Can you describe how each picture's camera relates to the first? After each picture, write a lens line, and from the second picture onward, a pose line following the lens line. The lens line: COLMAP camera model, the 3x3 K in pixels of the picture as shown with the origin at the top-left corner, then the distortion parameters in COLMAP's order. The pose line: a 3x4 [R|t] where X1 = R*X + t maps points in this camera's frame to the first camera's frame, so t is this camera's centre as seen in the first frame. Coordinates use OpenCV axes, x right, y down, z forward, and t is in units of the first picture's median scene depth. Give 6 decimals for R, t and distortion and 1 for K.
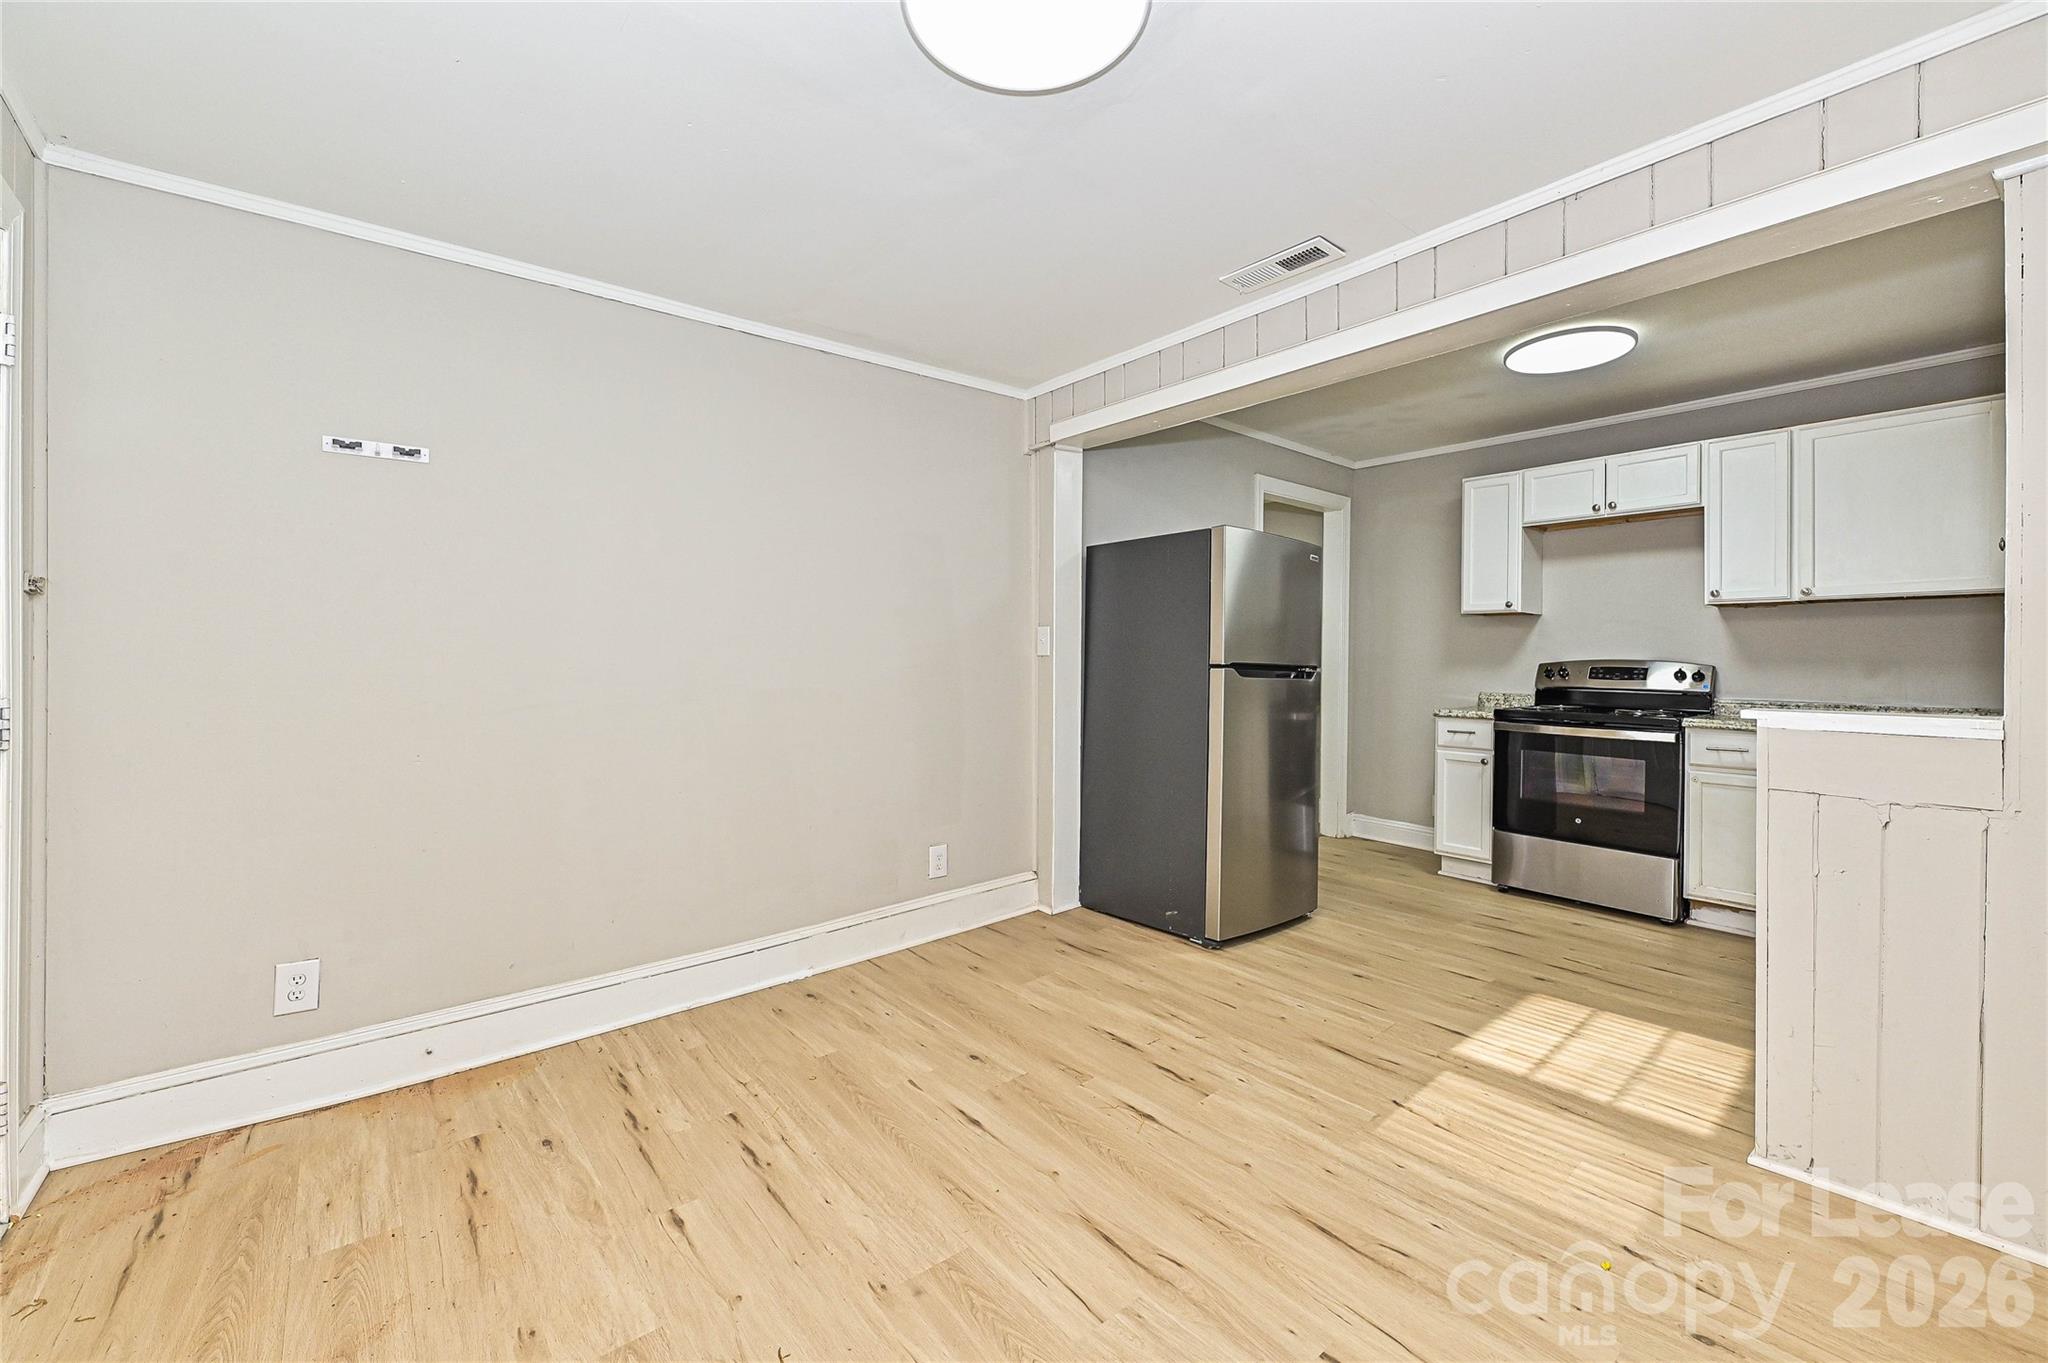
lens RADIAL K [[821.3, 0, 1009.4], [0, 821.3, 662.5], [0, 0, 1]] dist [-0.003435, 0.000117]
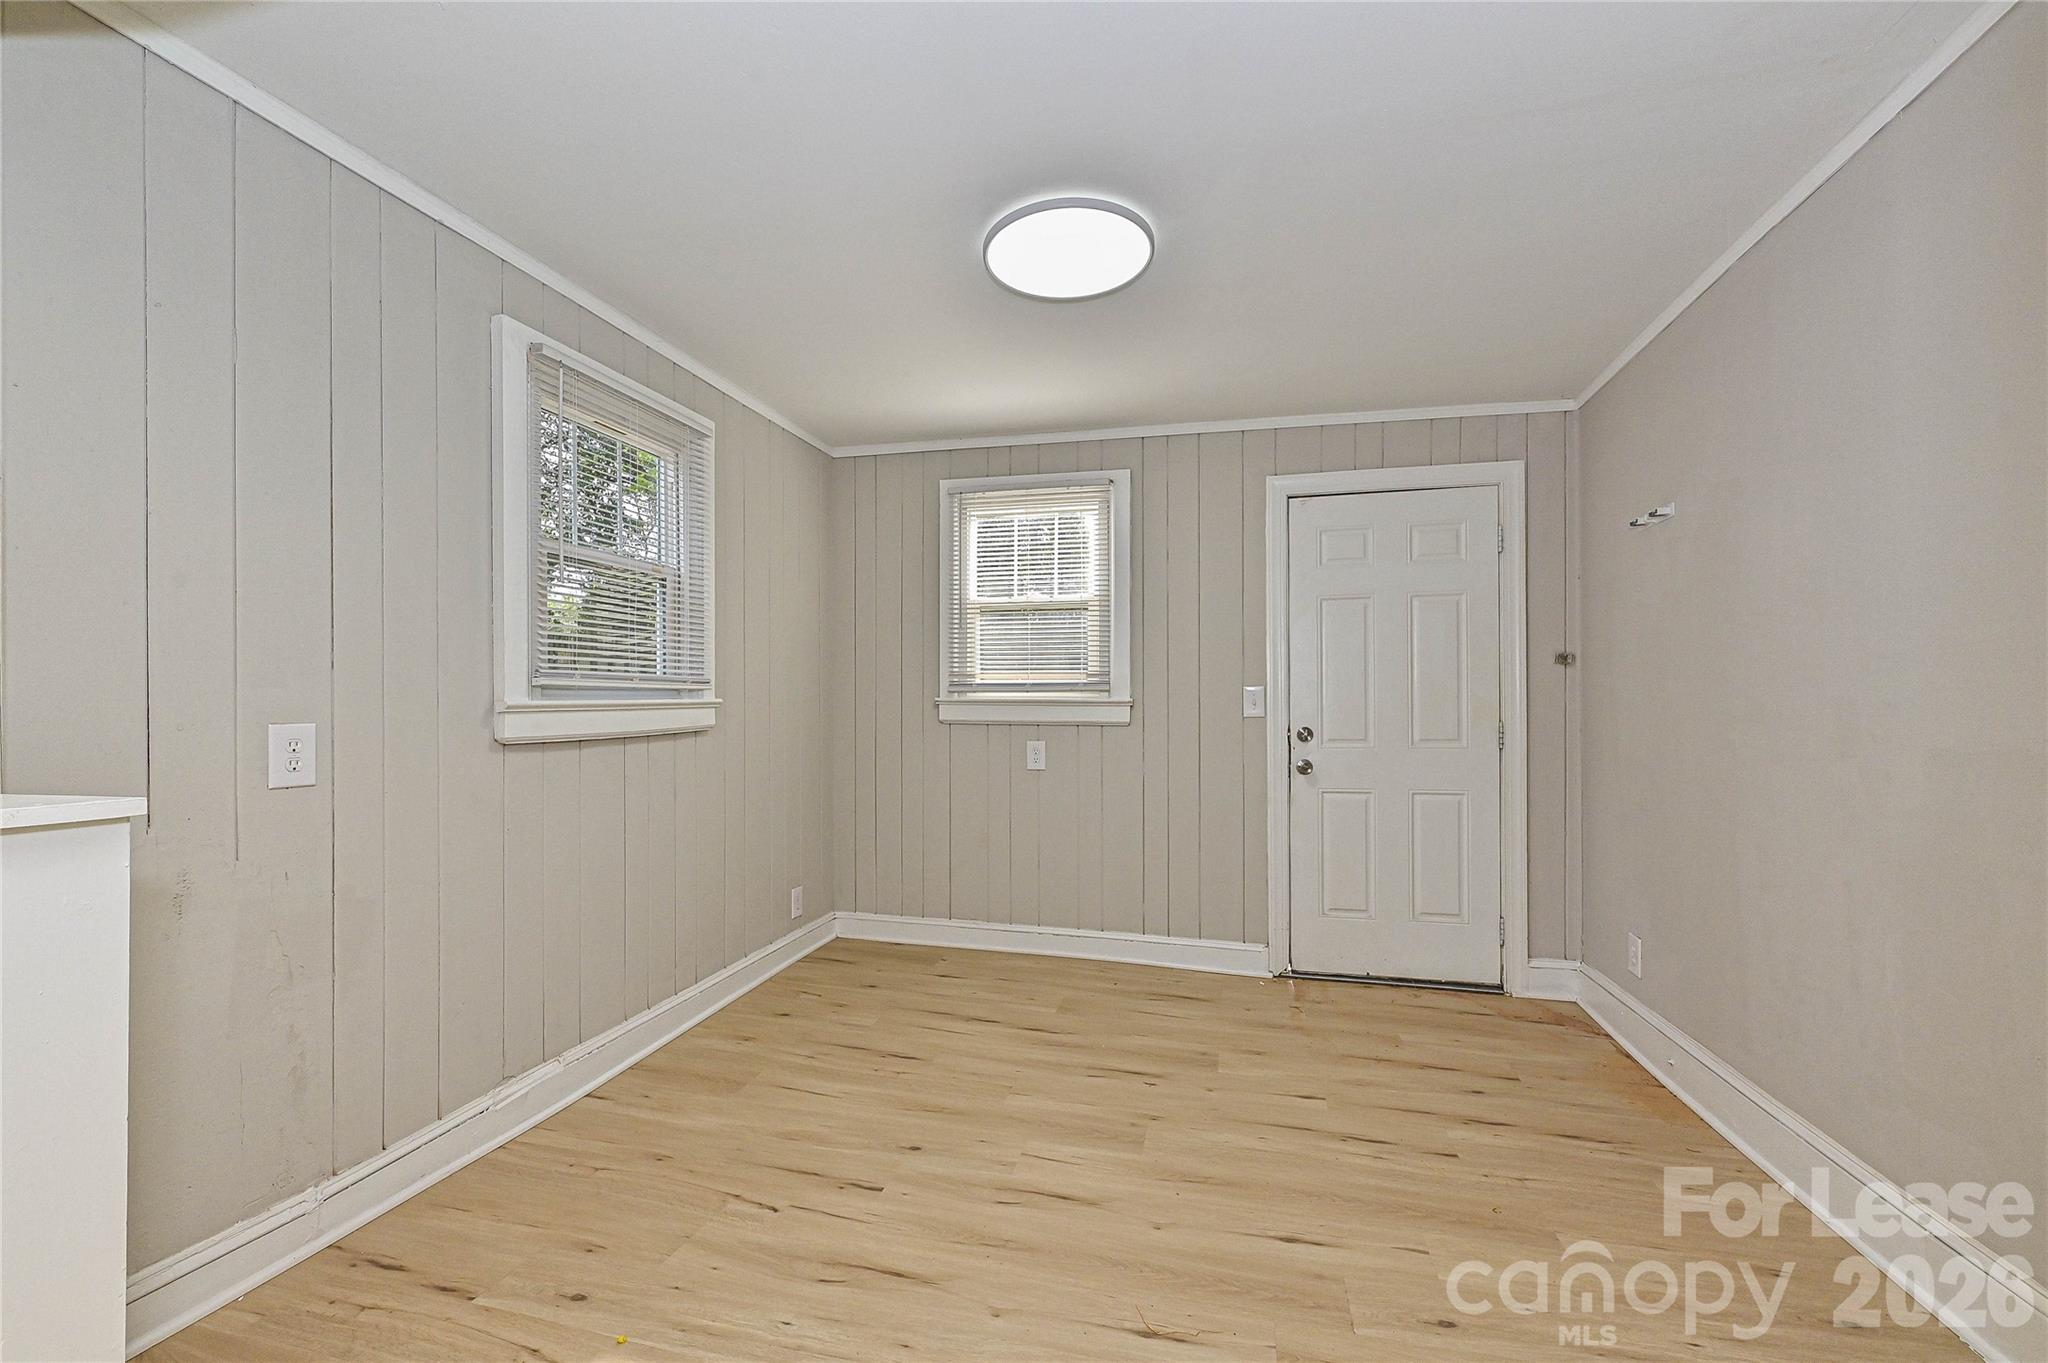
lens RADIAL K [[821.3, 0, 1021.1], [0, 821.3, 710.0], [0, 0, 1]] dist [-0.003435, 0.000117]
pose [[-0.805995, 0.005441, -0.591898, 0.406927], [0.007116, 0.999975, -0.000499, 0.005820], [0.591880, -0.004614, -0.806013, 0.909415]]
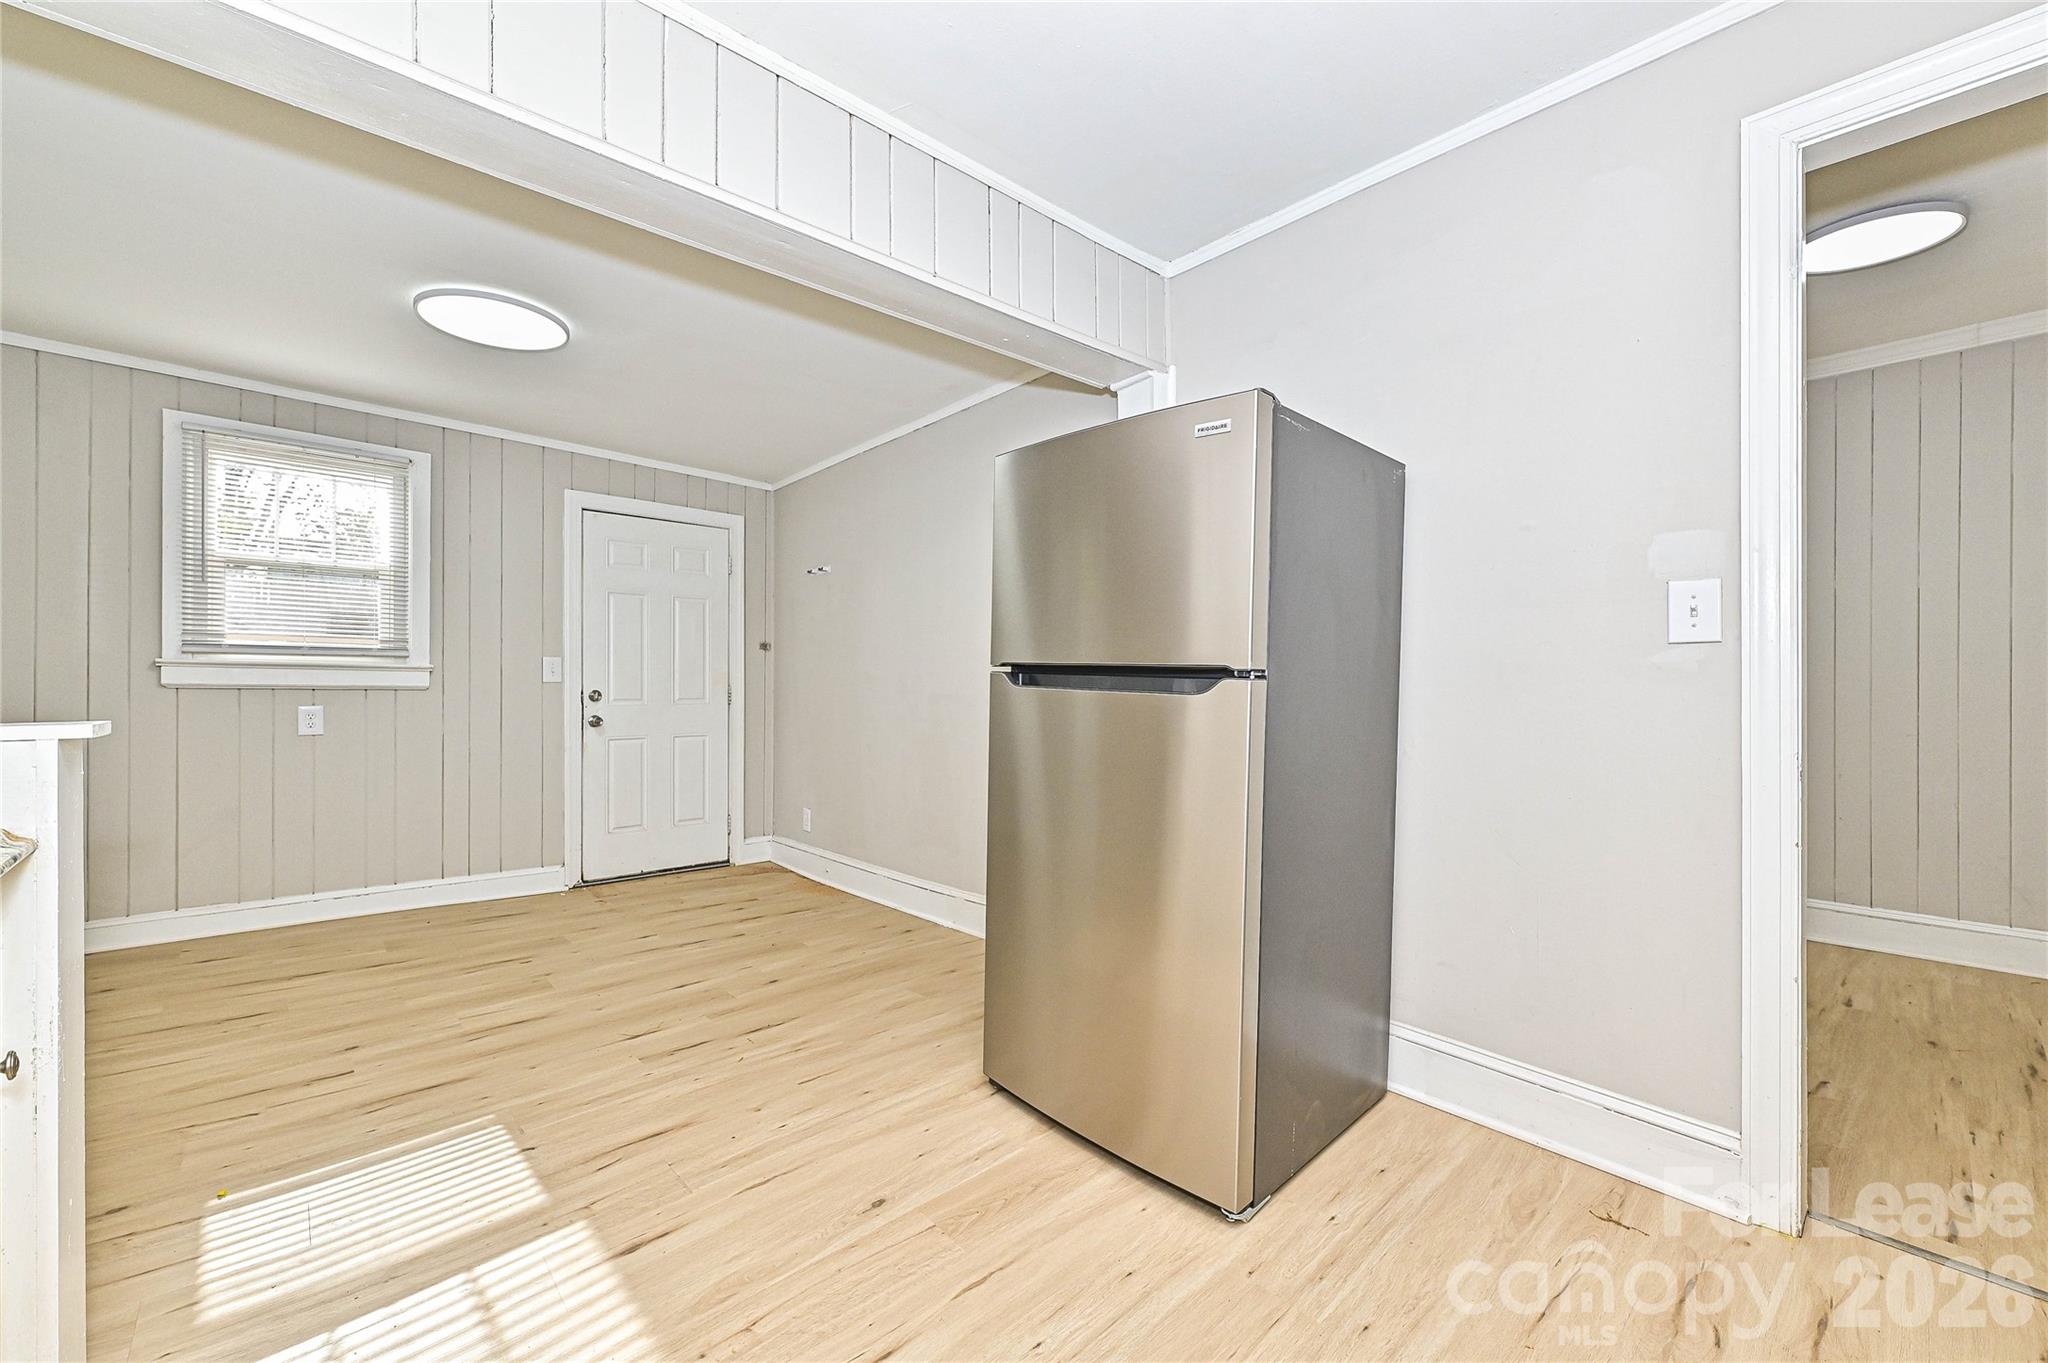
lens RADIAL K [[821.3, 0, 1014.0], [0, 821.3, 674.3], [0, 0, 1]] dist [-0.003435, 0.000117]
pose [[0.045452, -0.010769, -0.998908, 0.849023], [0.001215, 0.999942, -0.010725, 0.018449], [0.998966, -0.000726, 0.045462, 0.905867]]
